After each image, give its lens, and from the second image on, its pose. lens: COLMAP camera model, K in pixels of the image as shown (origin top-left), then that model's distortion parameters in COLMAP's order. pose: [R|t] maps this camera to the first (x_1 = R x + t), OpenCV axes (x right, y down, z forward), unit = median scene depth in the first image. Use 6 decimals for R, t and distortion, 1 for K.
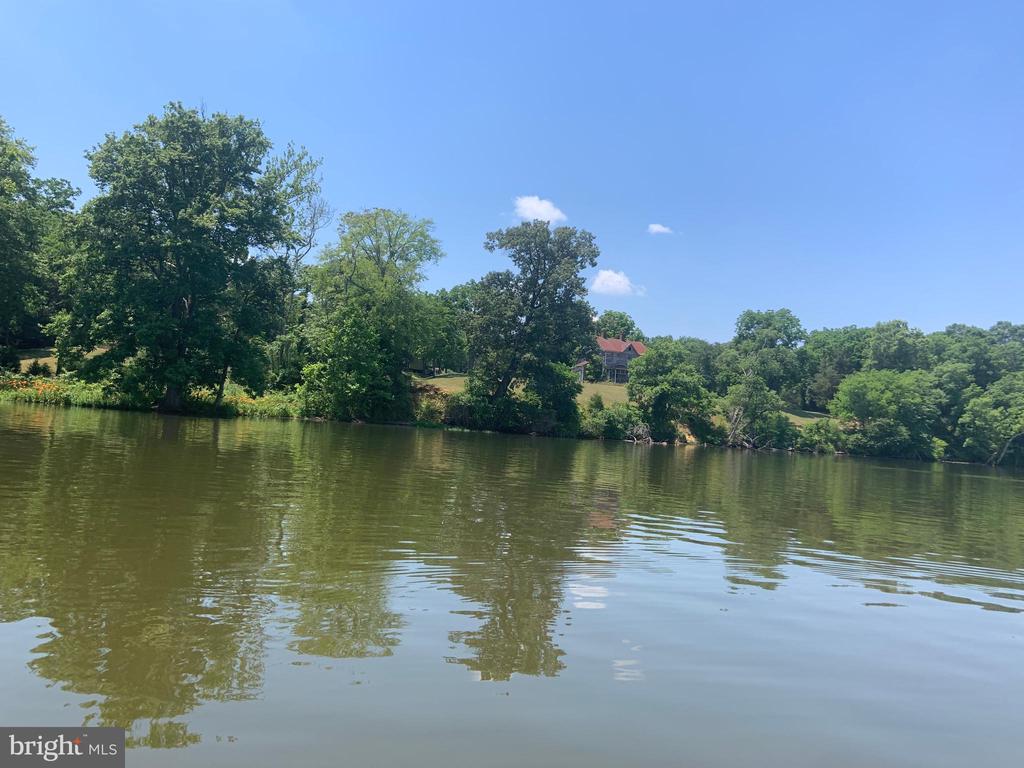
lens RADIAL K [[789.5, 0, 512.0], [0, 789.5, 384.0], [0, 0, 1]] dist [0.123888, -0.168347]
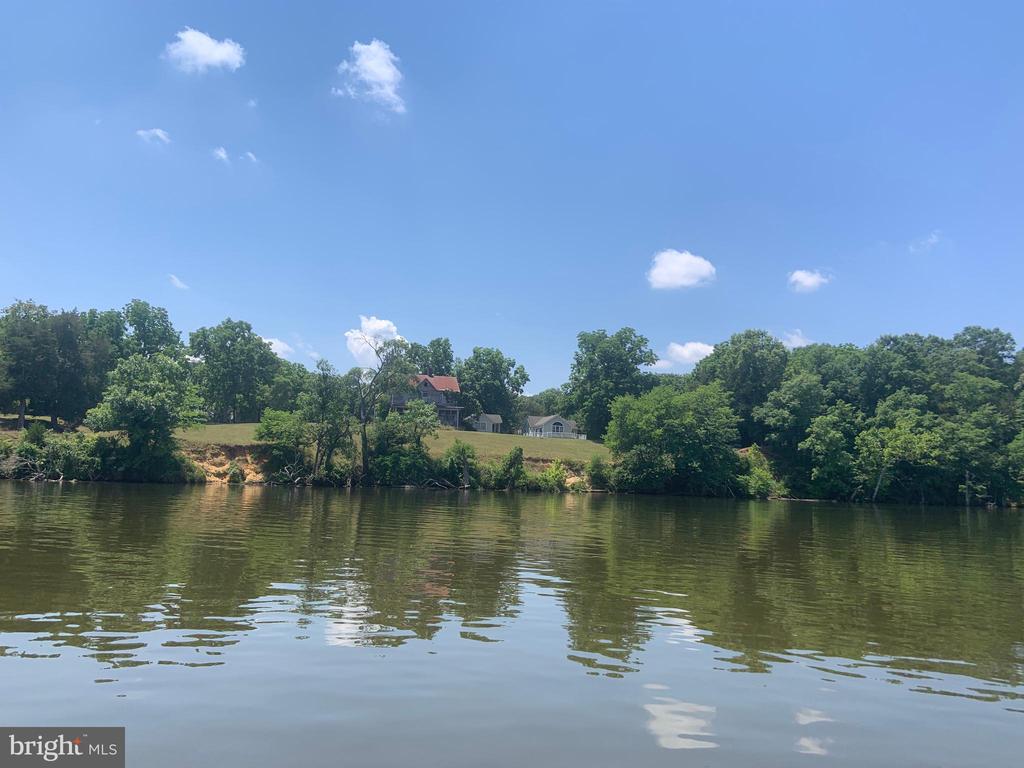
lens RADIAL K [[789.5, 0, 512.0], [0, 789.5, 384.0], [0, 0, 1]] dist [0.123888, -0.168347]
pose [[0.974132, -0.066489, -0.215975, 0.835904], [0.047987, 0.994802, -0.089815, 0.076578], [0.220824, 0.077128, 0.972259, 0.299957]]
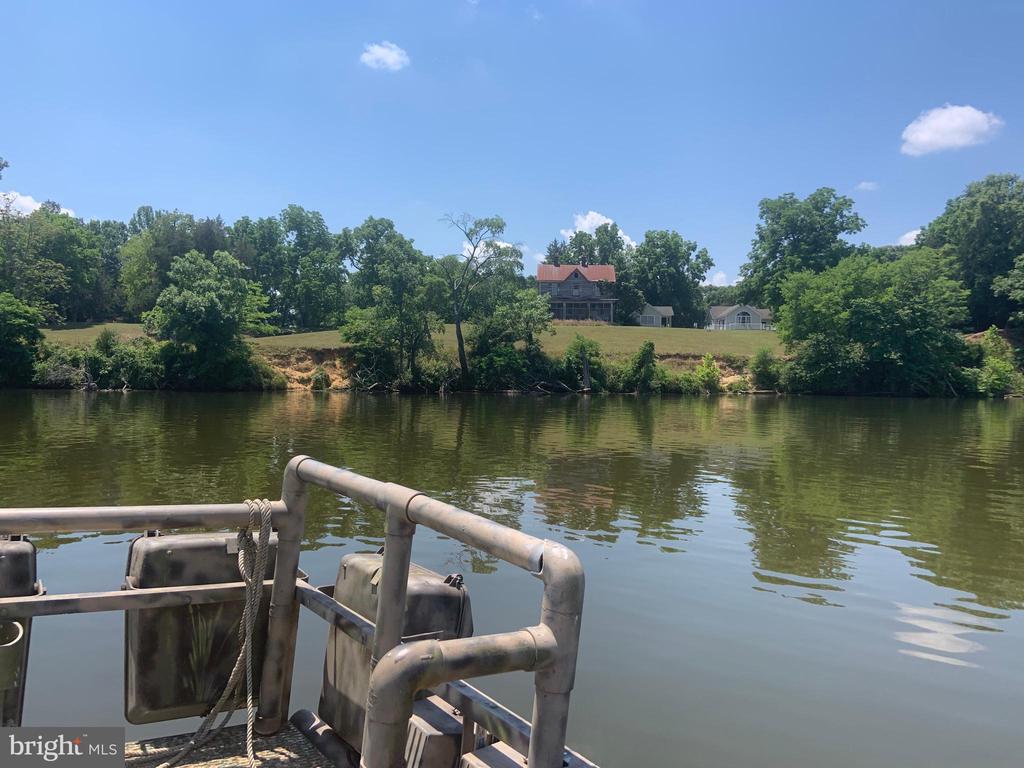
lens RADIAL K [[789.5, 0, 512.0], [0, 789.5, 384.0], [0, 0, 1]] dist [0.123888, -0.168347]
pose [[0.869698, -0.056295, -0.490363, 0.911445], [0.074160, 0.997100, 0.017058, 0.087734], [0.487981, -0.051200, 0.871351, 0.526261]]
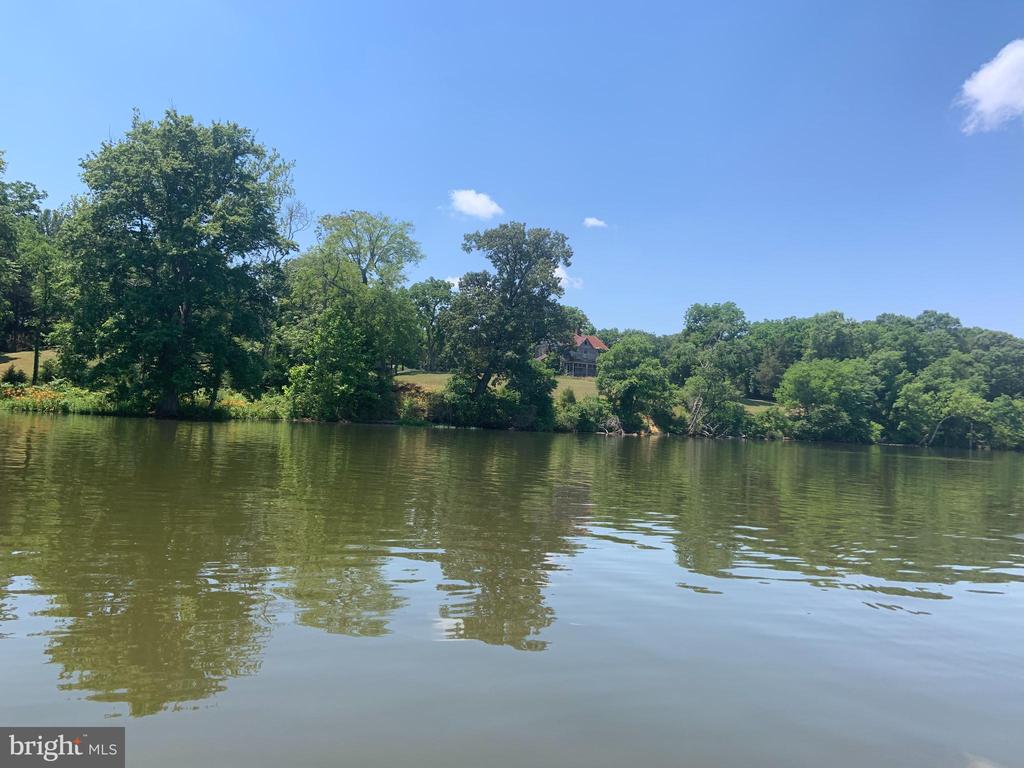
lens RADIAL K [[789.5, 0, 512.0], [0, 789.5, 384.0], [0, 0, 1]] dist [0.123888, -0.168347]
pose [[0.996713, -0.021480, 0.078117, -0.052511], [0.020819, 0.999740, 0.009265, -0.005093], [-0.078295, -0.007608, 0.996901, -0.029476]]
